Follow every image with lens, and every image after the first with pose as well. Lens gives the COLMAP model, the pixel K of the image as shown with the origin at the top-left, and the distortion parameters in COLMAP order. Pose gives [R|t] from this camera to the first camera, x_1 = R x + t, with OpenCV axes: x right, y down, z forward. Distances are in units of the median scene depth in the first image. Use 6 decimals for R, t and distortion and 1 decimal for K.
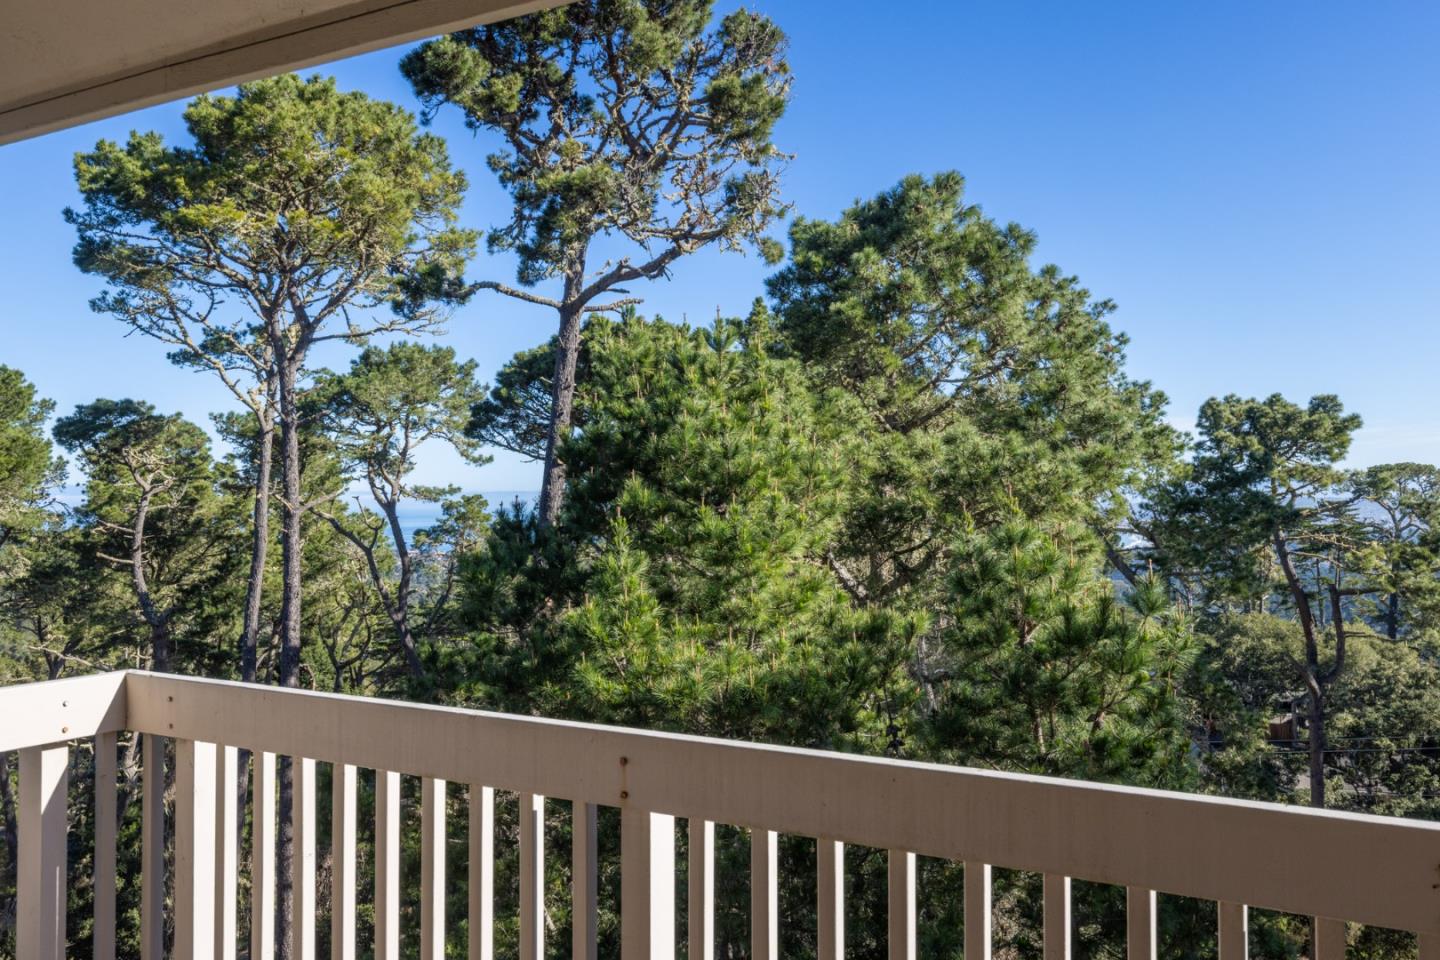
lens RADIAL K [[1189.2, 0, 716.7], [0, 1189.2, 470.5], [0, 0, 1]] dist [0.003422, 0.000766]
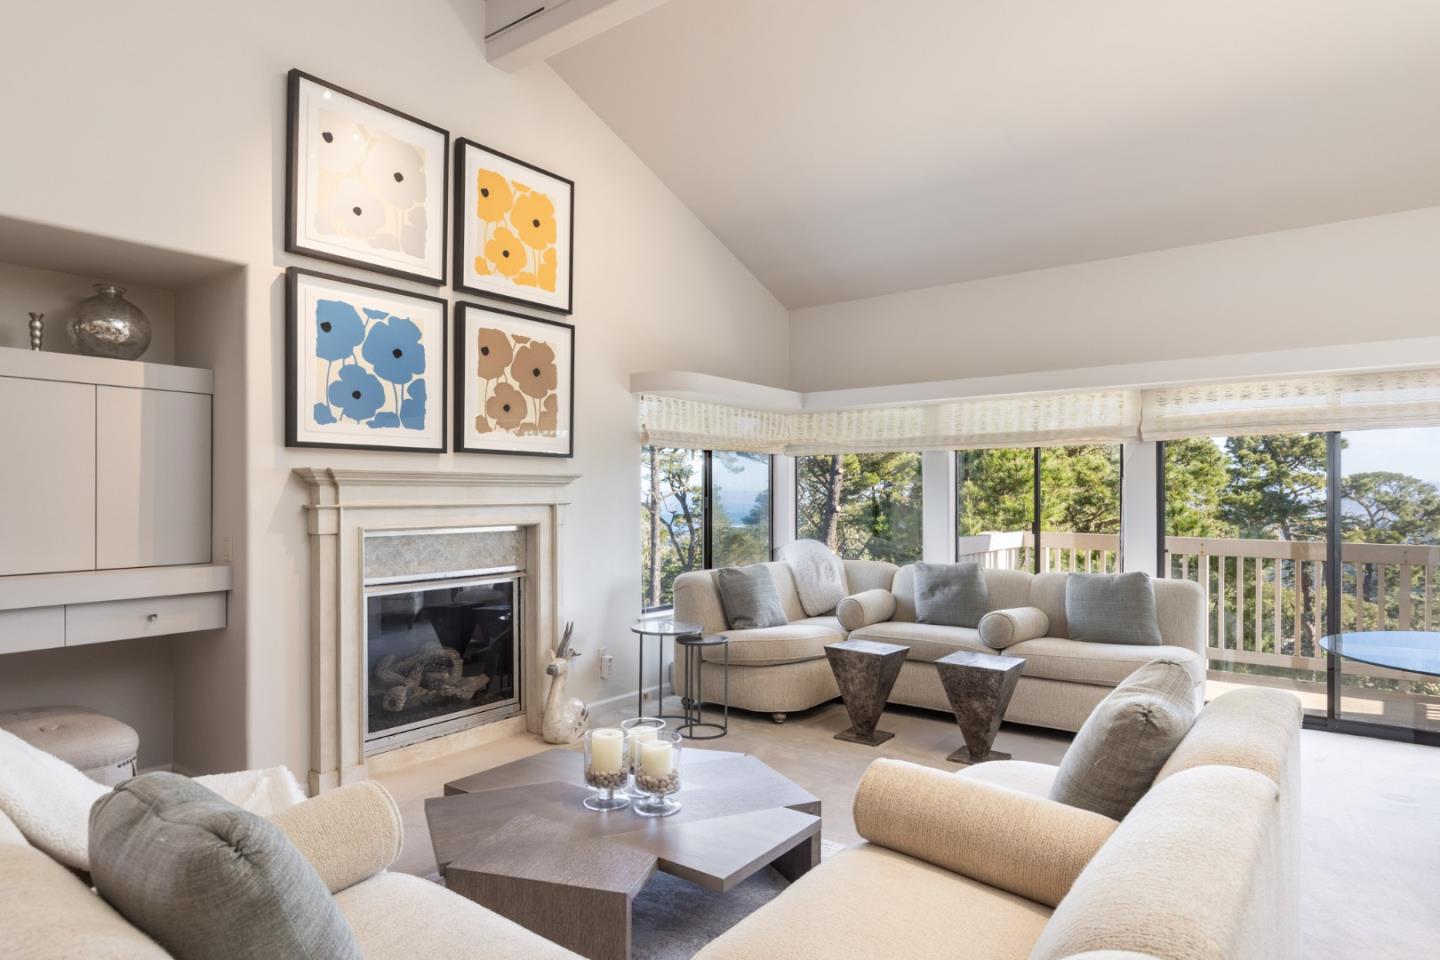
lens RADIAL K [[838.7, 0, 717.0], [0, 838.7, 493.8], [0, 0, 1]] dist [0.000858, 0.000578]
pose [[0.989799, 0.004879, -0.142390, -0.131415], [-0.001905, 0.999777, 0.021017, -0.000641], [0.142461, -0.020531, 0.989587, -0.216953]]
